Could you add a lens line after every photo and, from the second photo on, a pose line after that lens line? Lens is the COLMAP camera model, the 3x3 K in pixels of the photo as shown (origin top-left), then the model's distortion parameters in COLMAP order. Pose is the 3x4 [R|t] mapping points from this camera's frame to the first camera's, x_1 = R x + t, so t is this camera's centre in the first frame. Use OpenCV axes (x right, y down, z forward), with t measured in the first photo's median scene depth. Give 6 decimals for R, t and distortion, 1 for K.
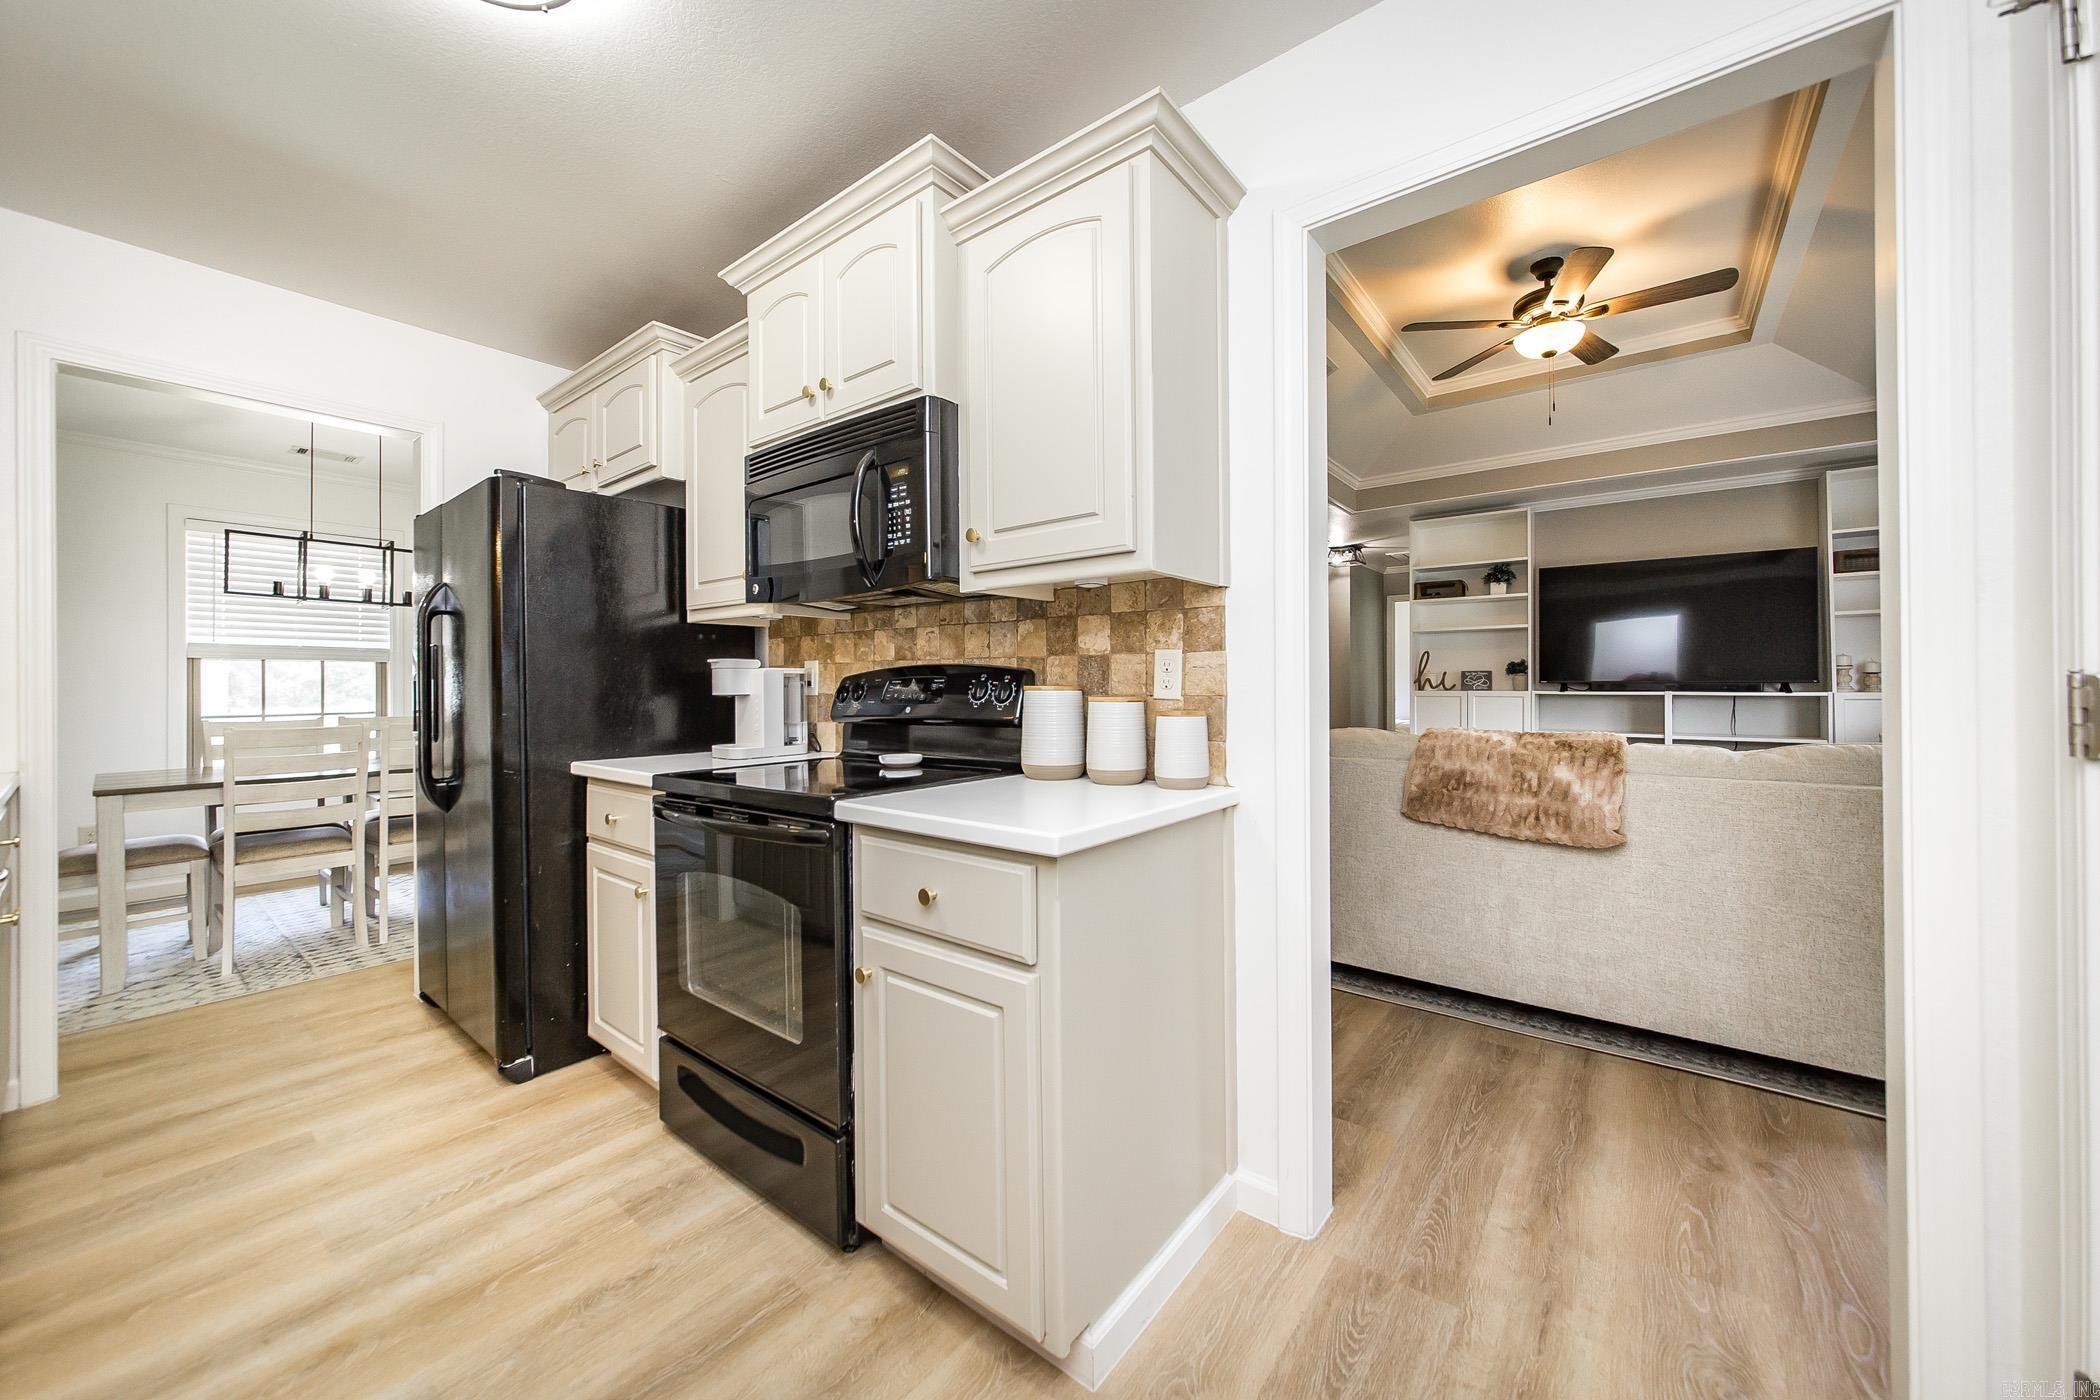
lens RADIAL K [[759.4, 0, 1041.2], [0, 759.4, 688.8], [0, 0, 1]] dist [-0.000484, 0.000021]
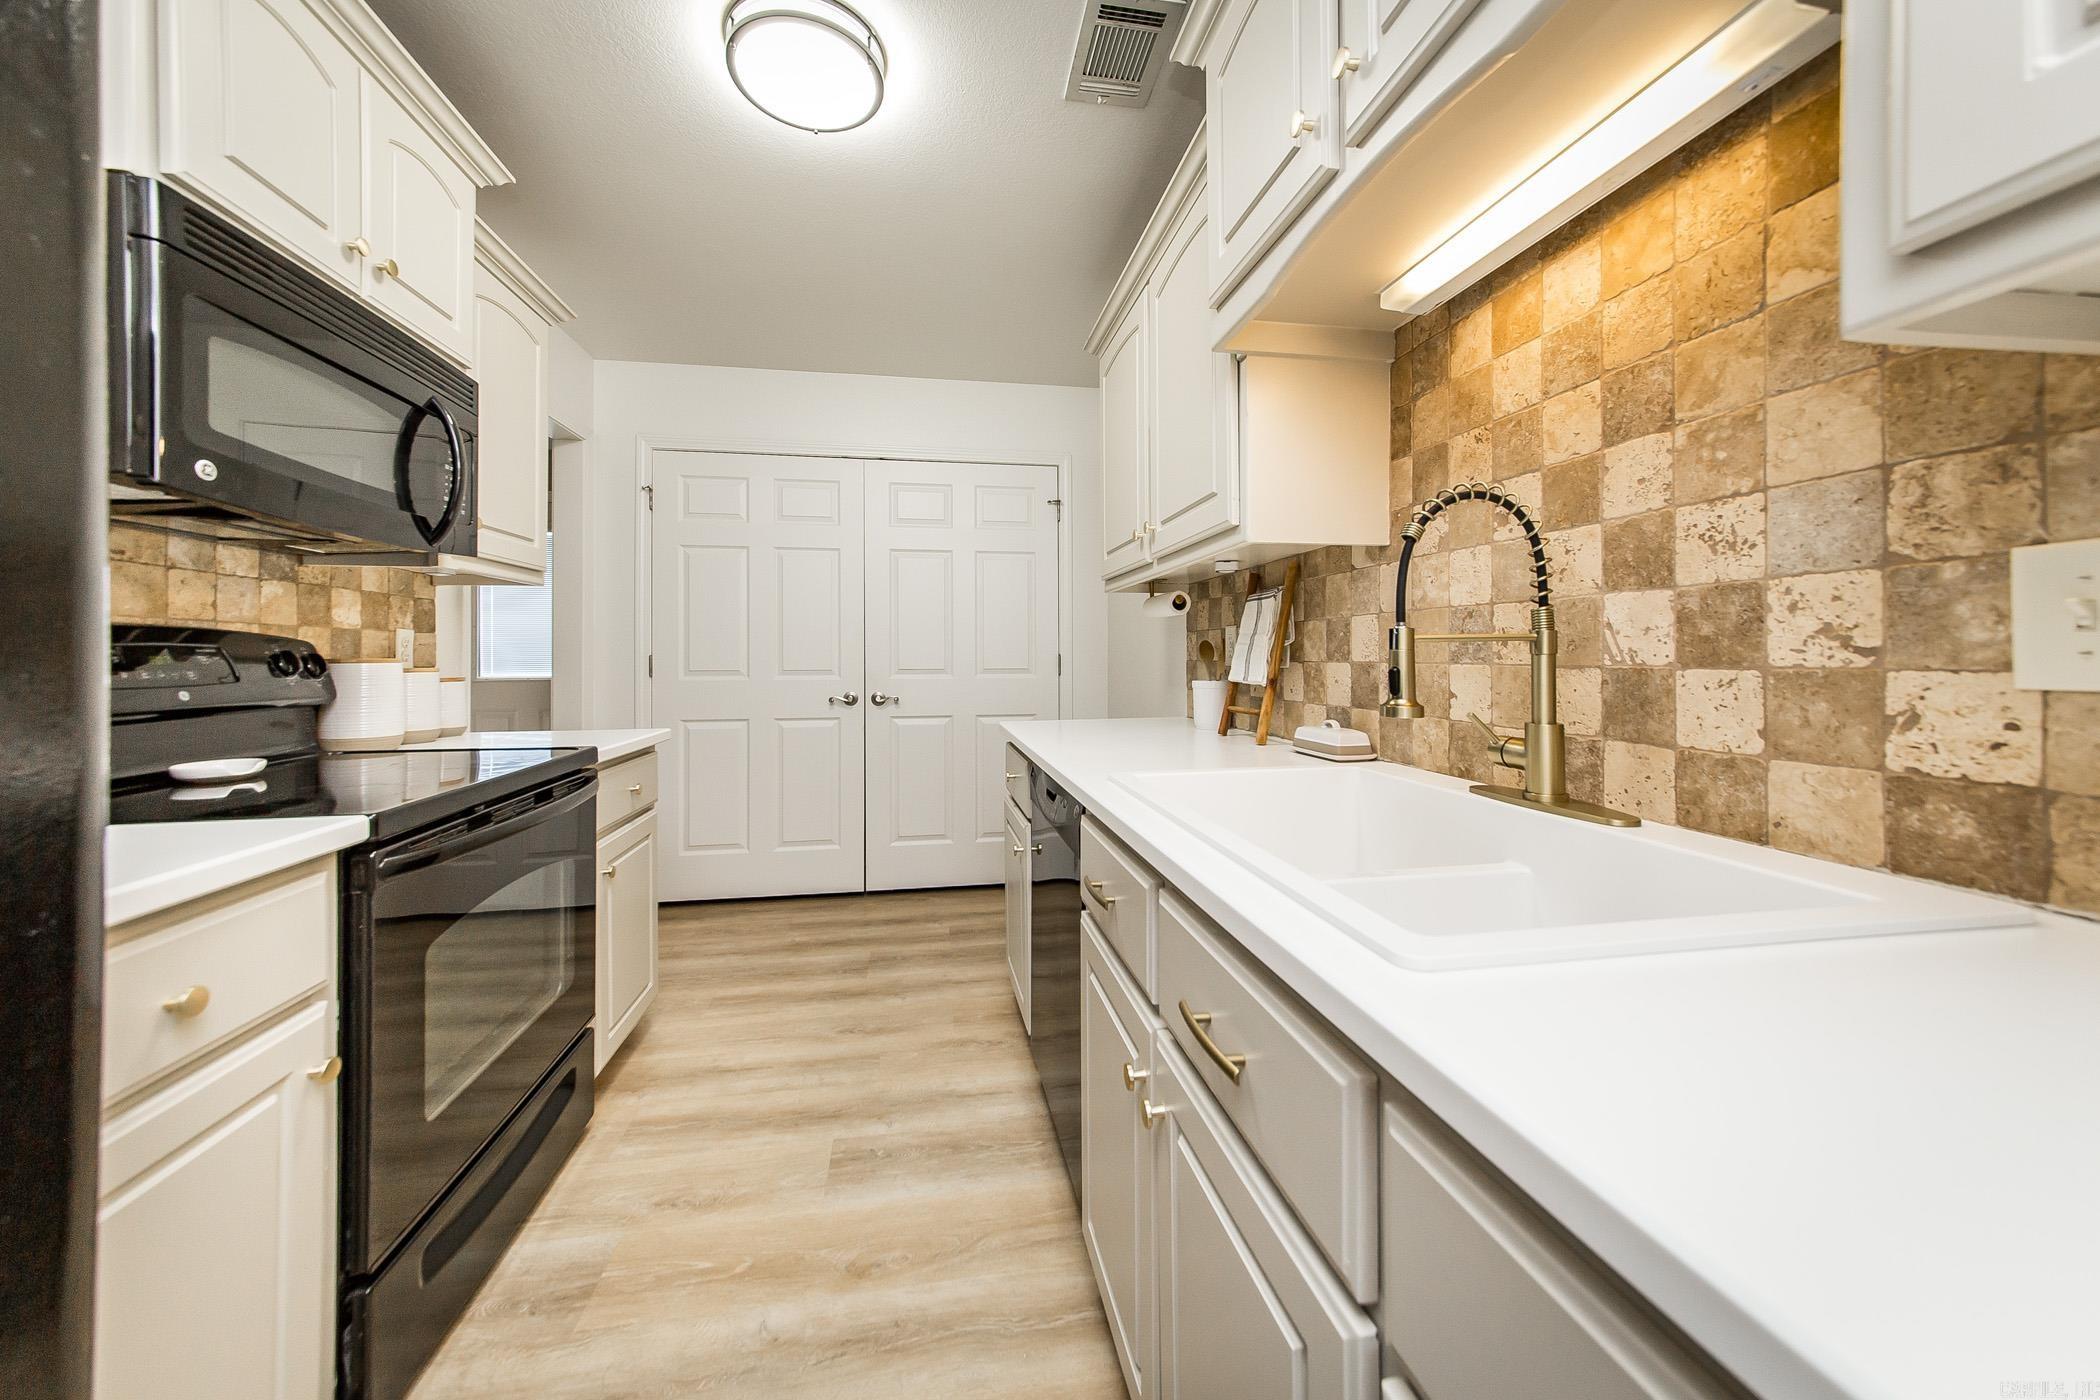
lens RADIAL K [[758.6, 0, 1061.0], [0, 758.6, 654.8], [0, 0, 1]] dist [-0.014434, 0.000003]
pose [[-0.756875, 0.009479, 0.653491, -1.157126], [0.011608, 0.999932, -0.001060, 0.002590], [-0.653456, 0.006783, -0.756934, 1.005620]]
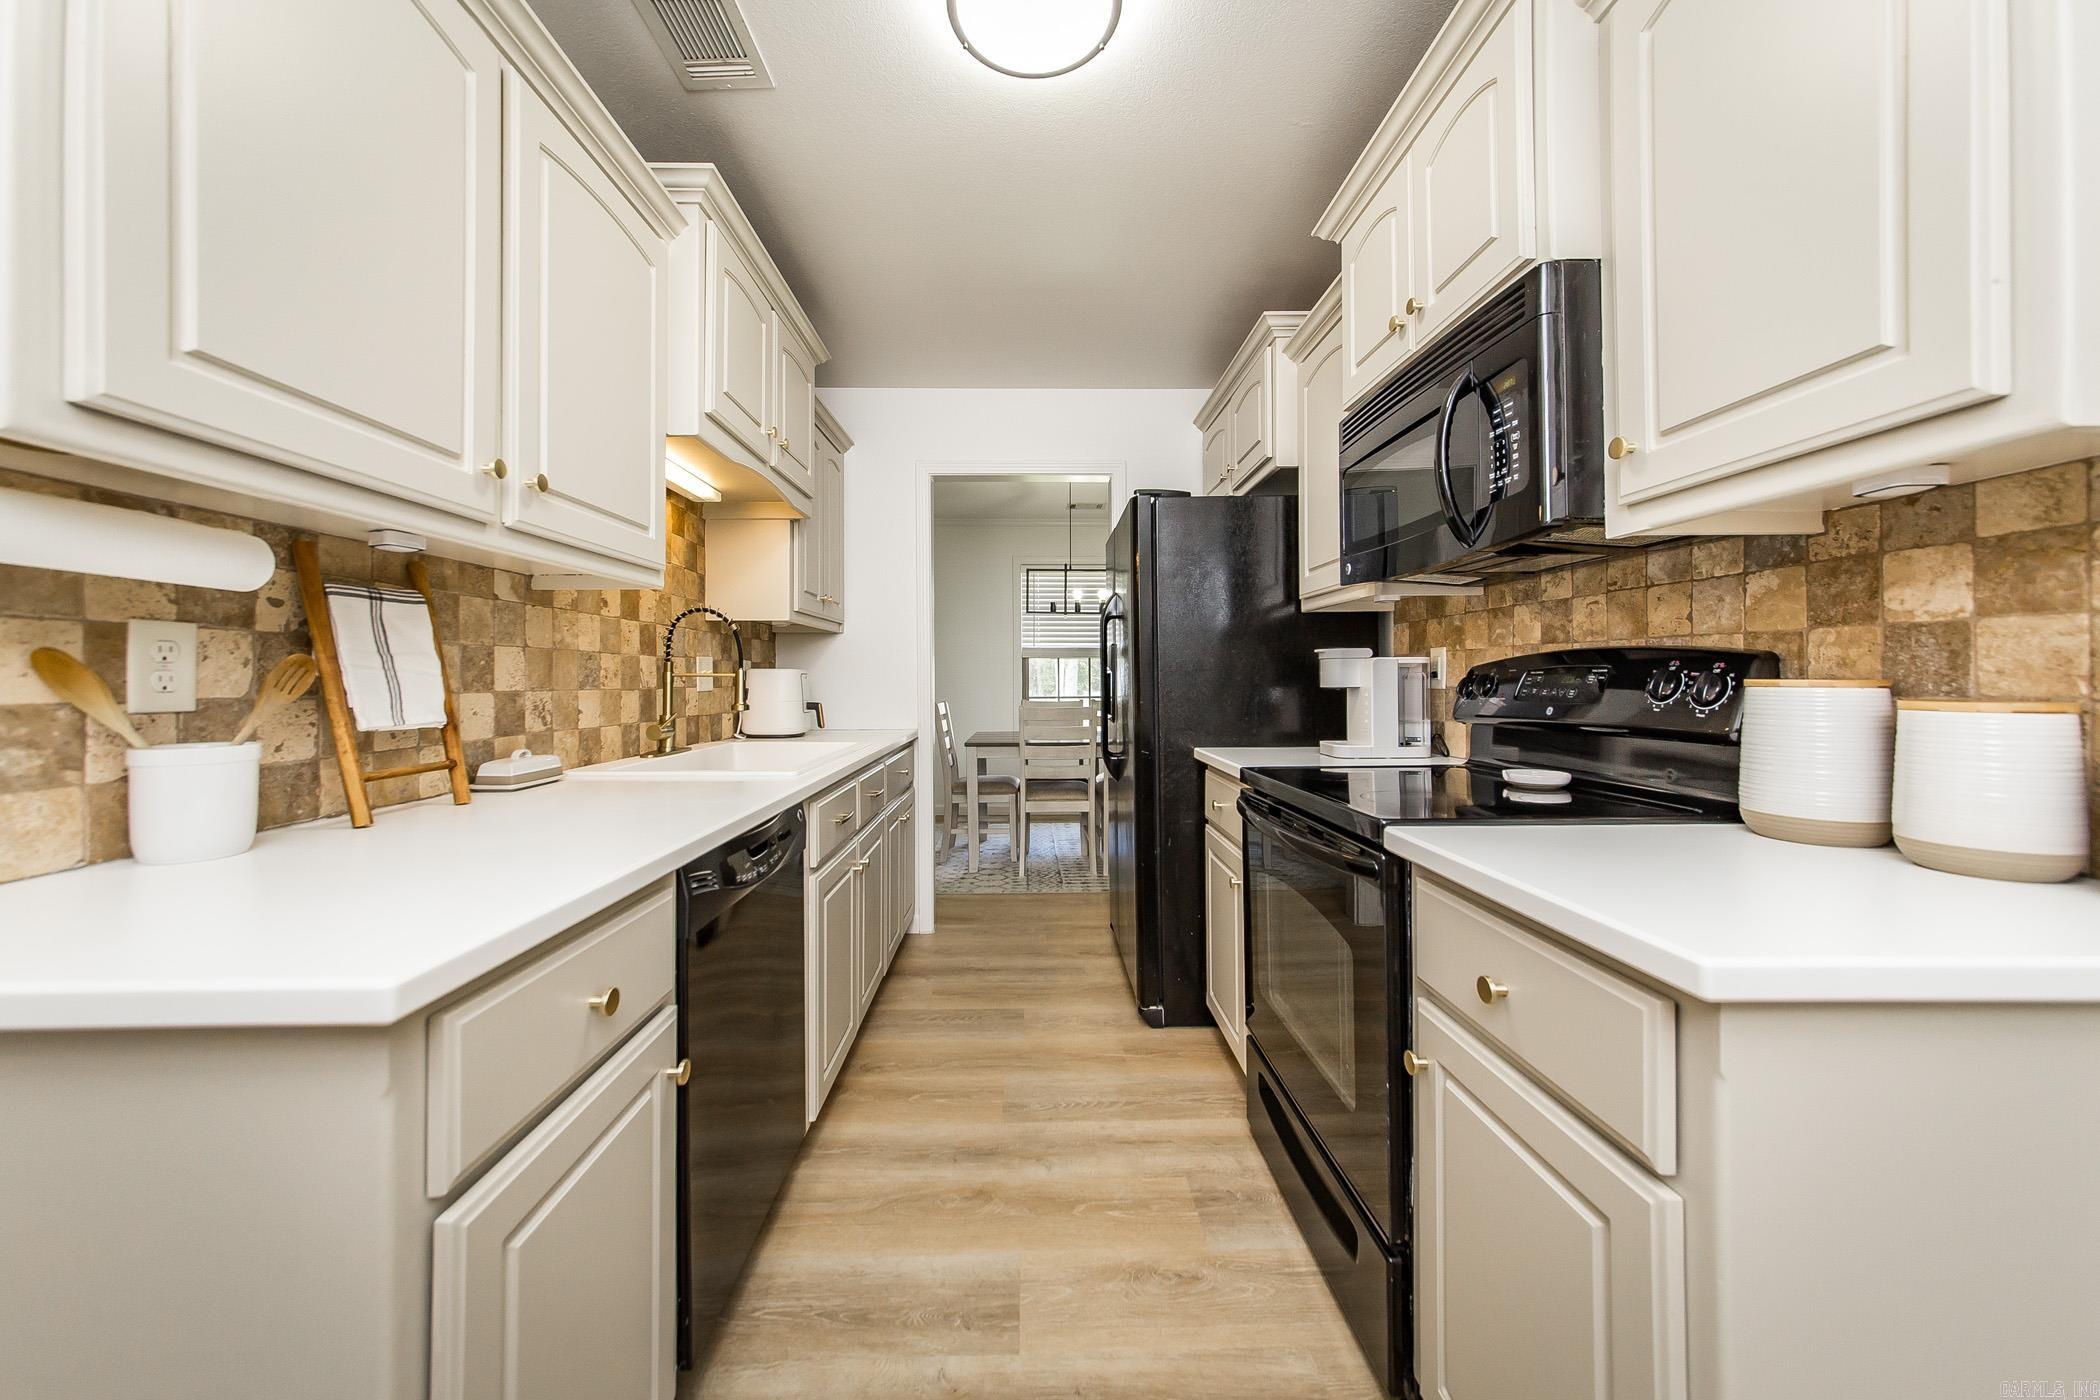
lens RADIAL K [[746.8, 0, 1044.5], [0, 746.8, 678.2], [0, 0, 1]] dist [-0.001458, -0.000001]
pose [[0.640324, 0.002324, -0.768101, 0.067013], [-0.002451, 0.999997, 0.000983, -0.003308], [0.768101, 0.001253, 0.640328, 0.167157]]
